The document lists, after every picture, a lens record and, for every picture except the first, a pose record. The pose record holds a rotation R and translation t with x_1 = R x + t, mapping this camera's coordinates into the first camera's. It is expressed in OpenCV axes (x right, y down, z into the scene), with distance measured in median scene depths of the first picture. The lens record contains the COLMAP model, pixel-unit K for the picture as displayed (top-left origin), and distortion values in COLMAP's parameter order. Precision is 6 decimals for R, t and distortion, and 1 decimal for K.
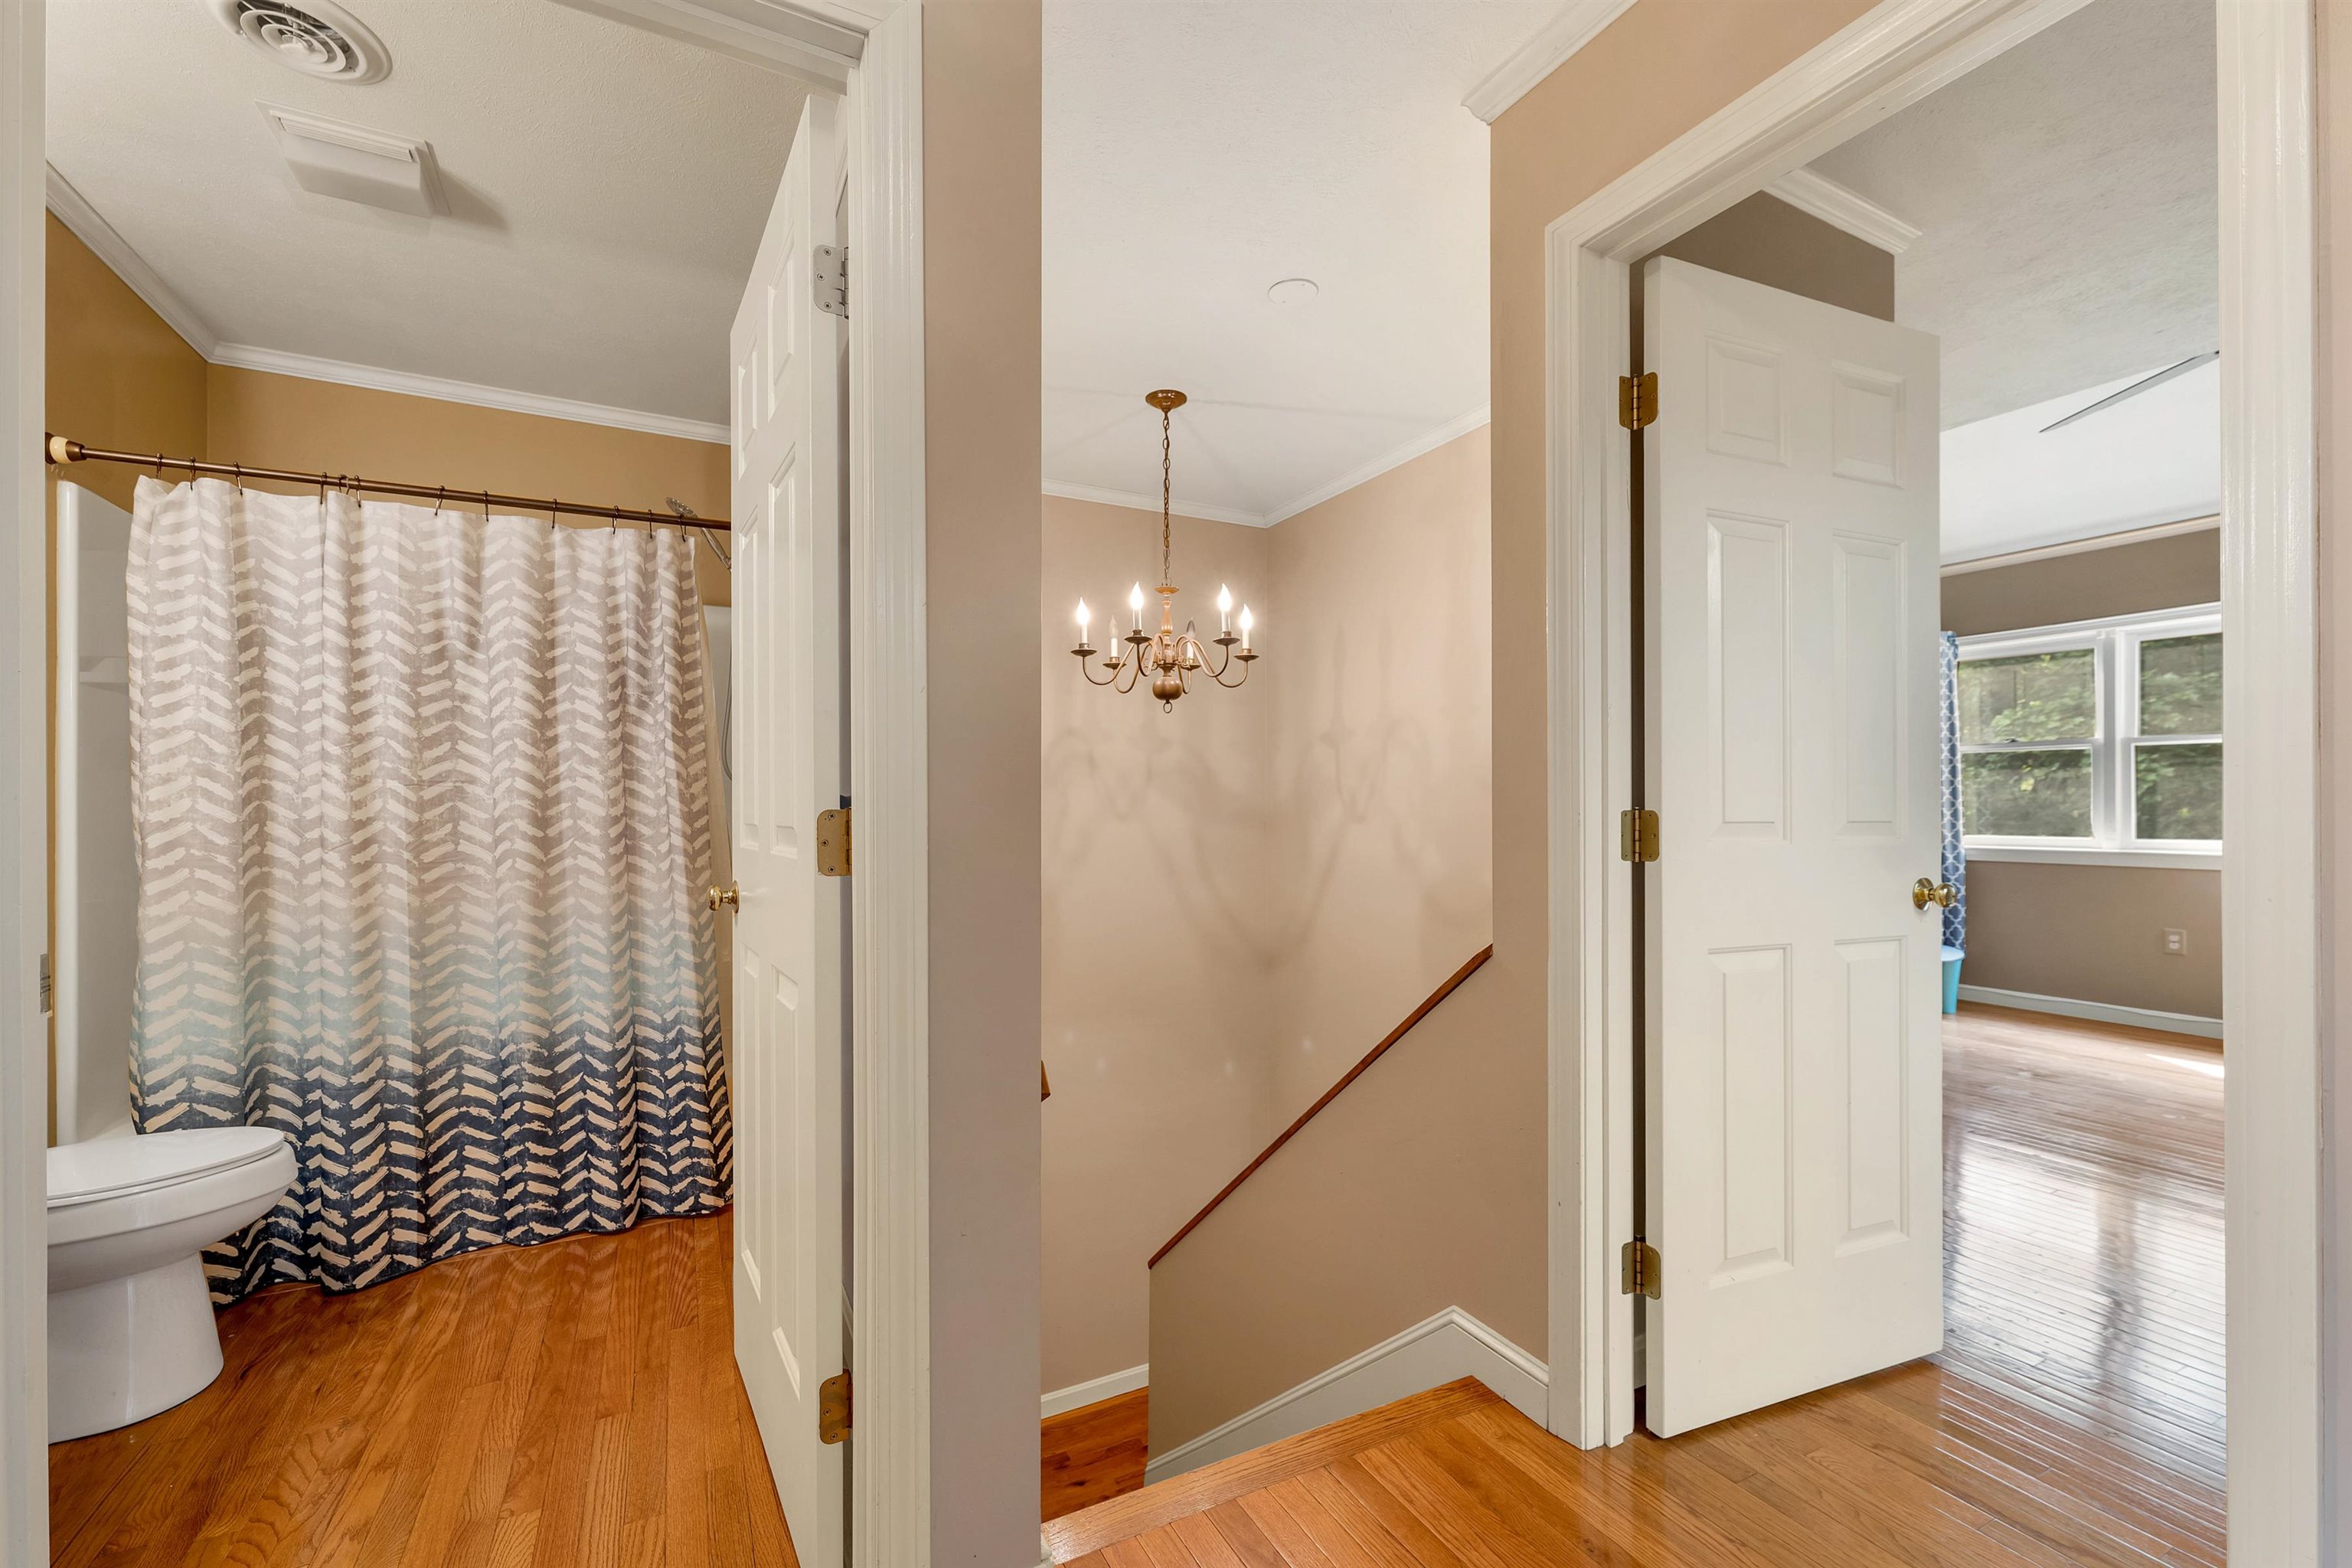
lens RADIAL K [[970.2, 0, 1175.3], [0, 970.2, 798.6], [0, 0, 1]] dist [0.000288, 0.000185]
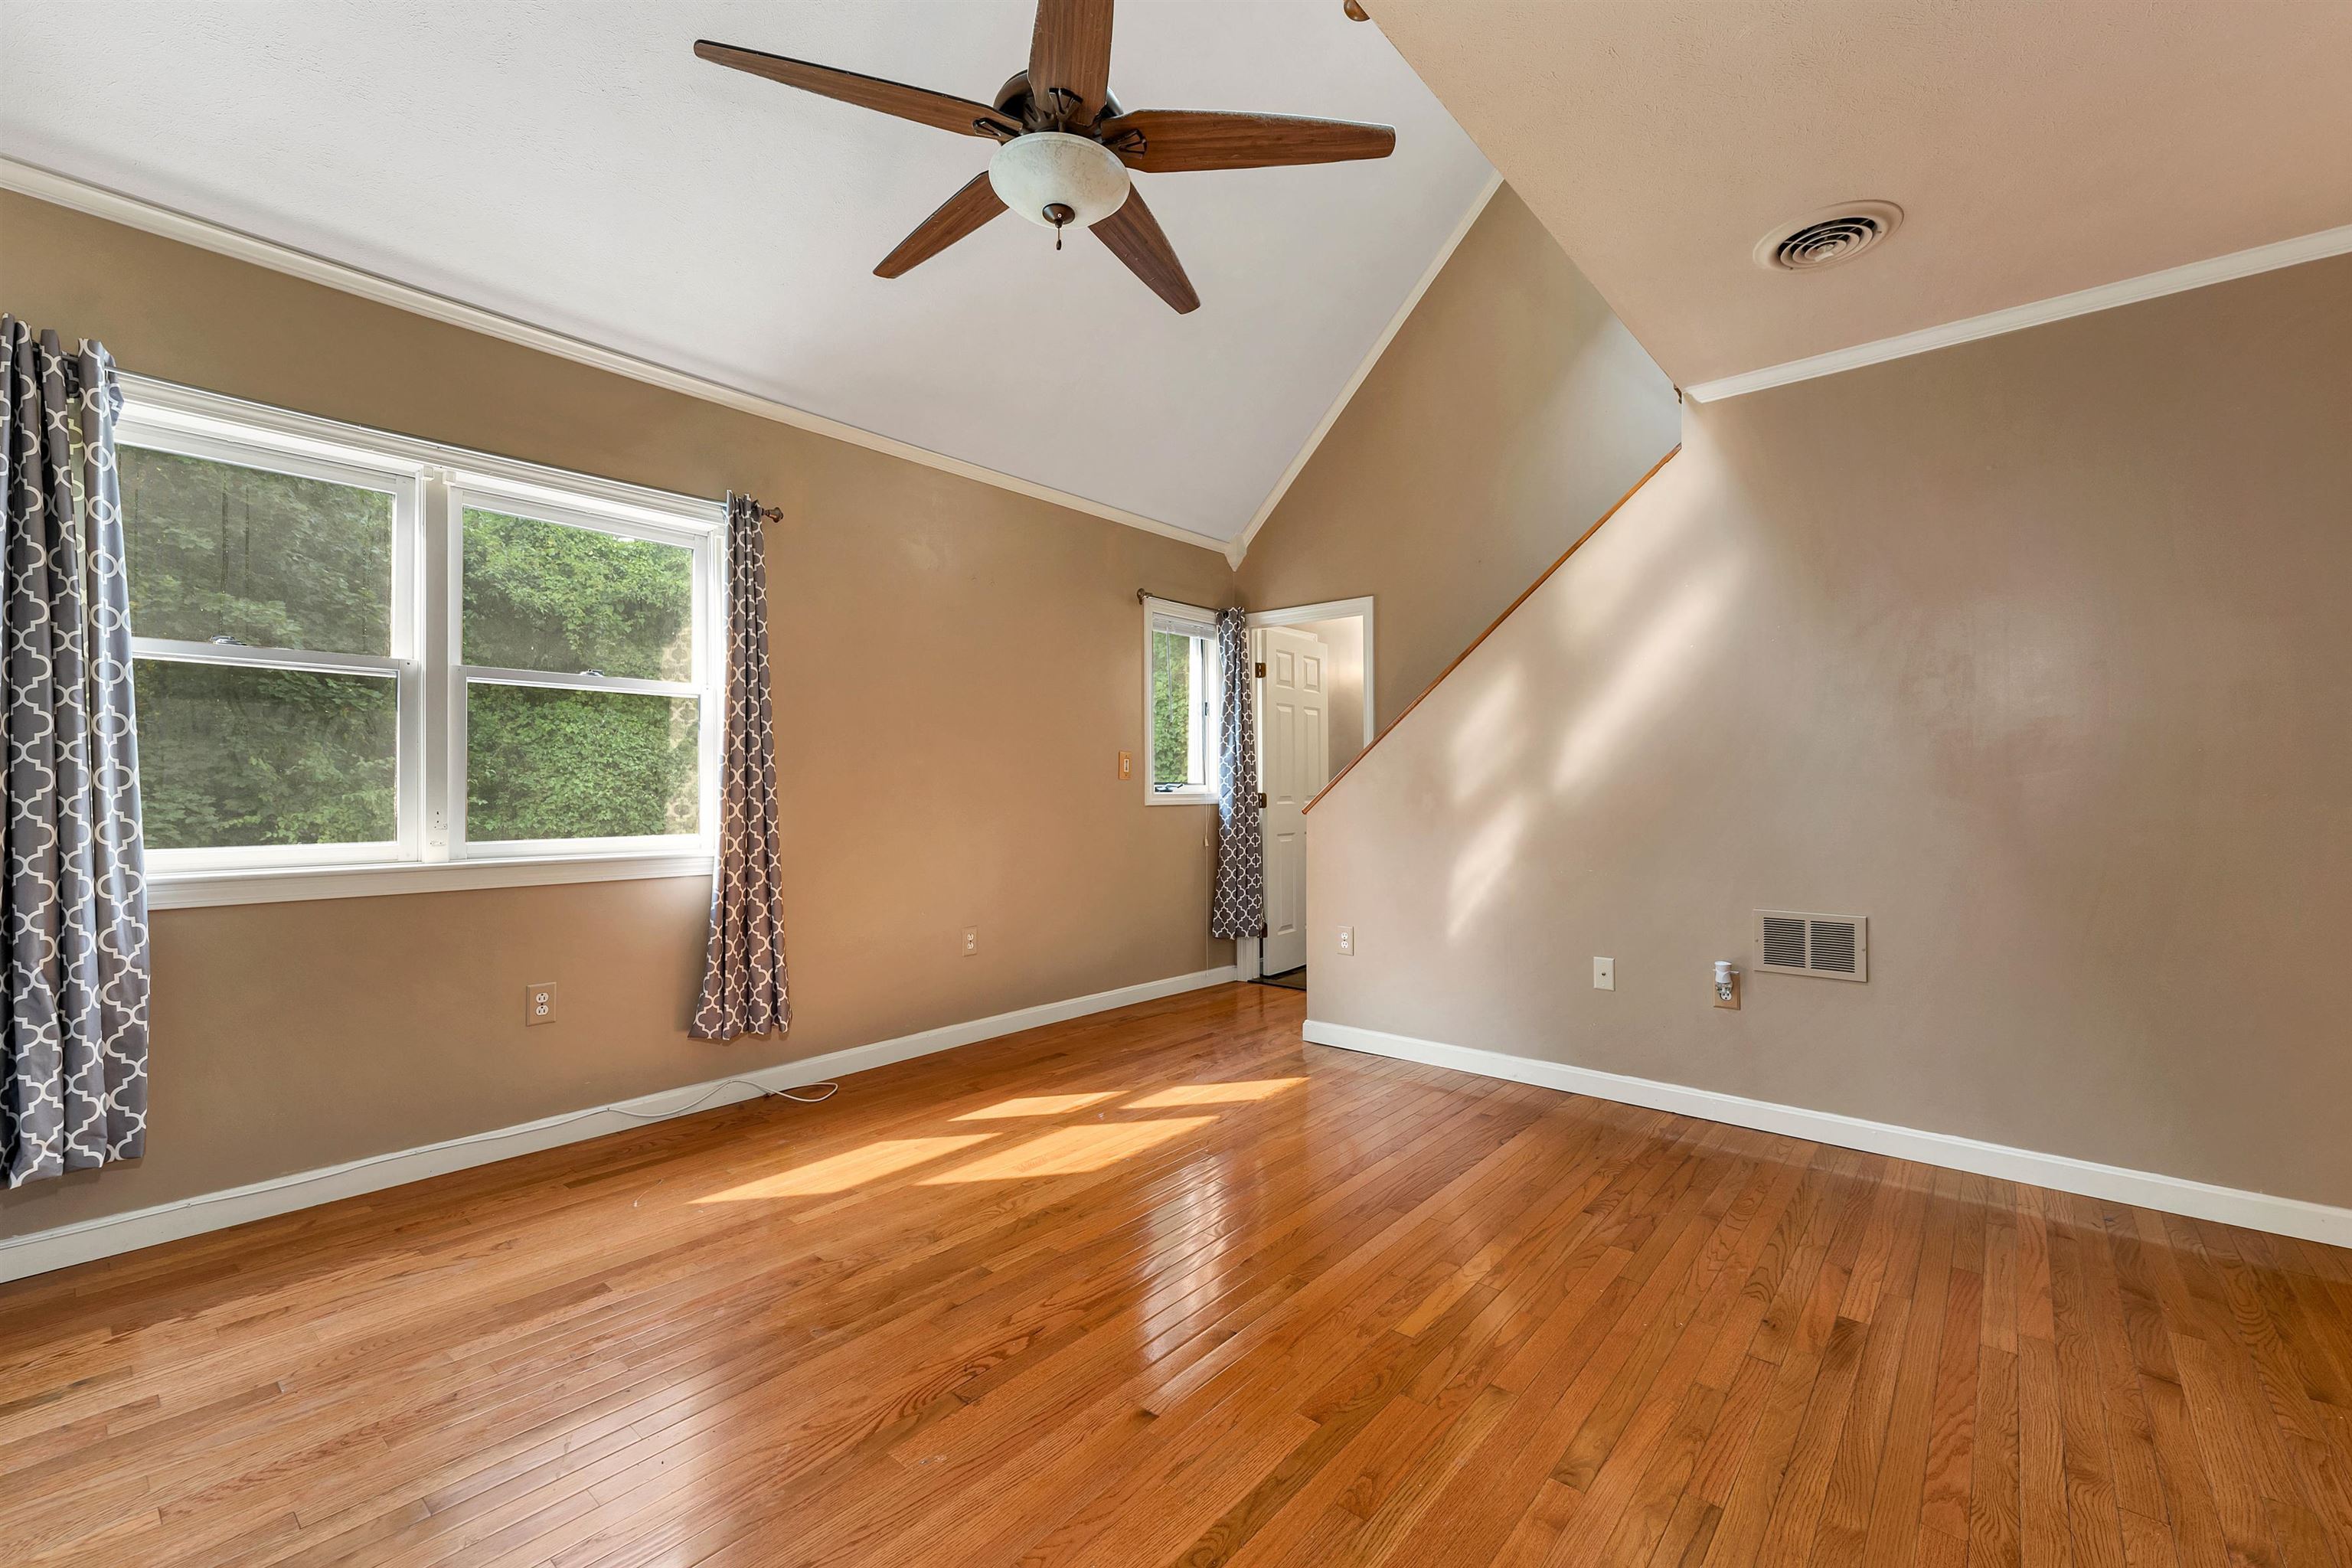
lens RADIAL K [[970.2, 0, 1172.7], [0, 970.2, 789.3], [0, 0, 1]] dist [0.000288, 0.000185]
pose [[-0.356863, 0.006661, 0.934133, 0.277983], [-0.005729, 0.999940, -0.009319, 0.012567], [-0.934139, -0.008677, -0.356803, 0.782264]]
